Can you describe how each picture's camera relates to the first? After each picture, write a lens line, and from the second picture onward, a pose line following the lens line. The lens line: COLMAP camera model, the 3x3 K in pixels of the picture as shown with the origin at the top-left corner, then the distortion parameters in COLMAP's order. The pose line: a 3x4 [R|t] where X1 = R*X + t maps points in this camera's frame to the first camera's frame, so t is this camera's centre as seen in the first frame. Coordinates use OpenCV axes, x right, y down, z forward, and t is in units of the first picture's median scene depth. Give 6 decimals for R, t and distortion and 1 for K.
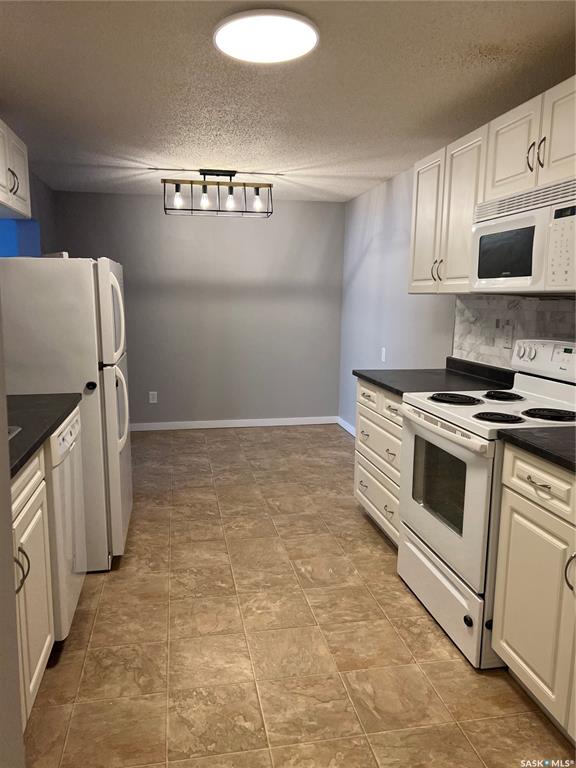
lens RADIAL K [[586.7, 0, 287.5], [0, 586.7, 385.5], [0, 0, 1]] dist [0.054434, -0.036603]
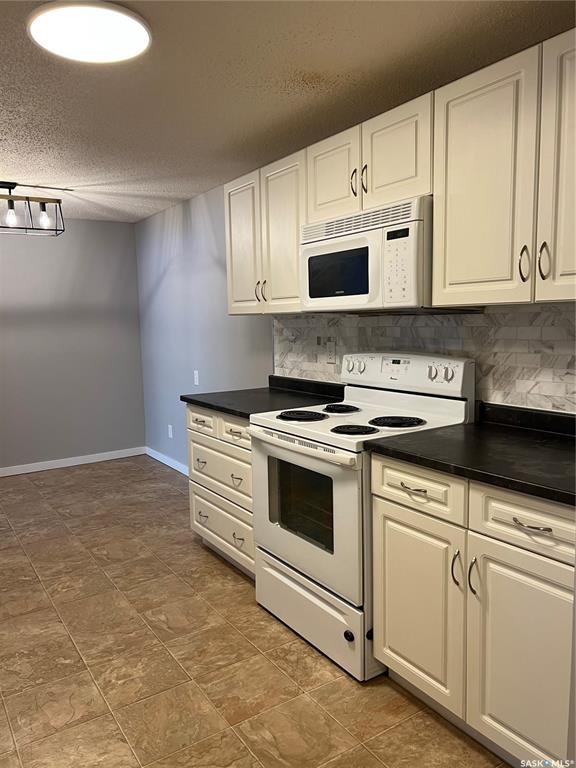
lens RADIAL K [[586.7, 0, 288.0], [0, 586.7, 386.0], [0, 0, 1]] dist [0.054434, -0.036603]
pose [[0.926298, -0.076473, 0.368949, -0.107896], [0.090624, 0.995660, -0.021153, -0.009806], [-0.365730, 0.053029, 0.929209, 0.073737]]
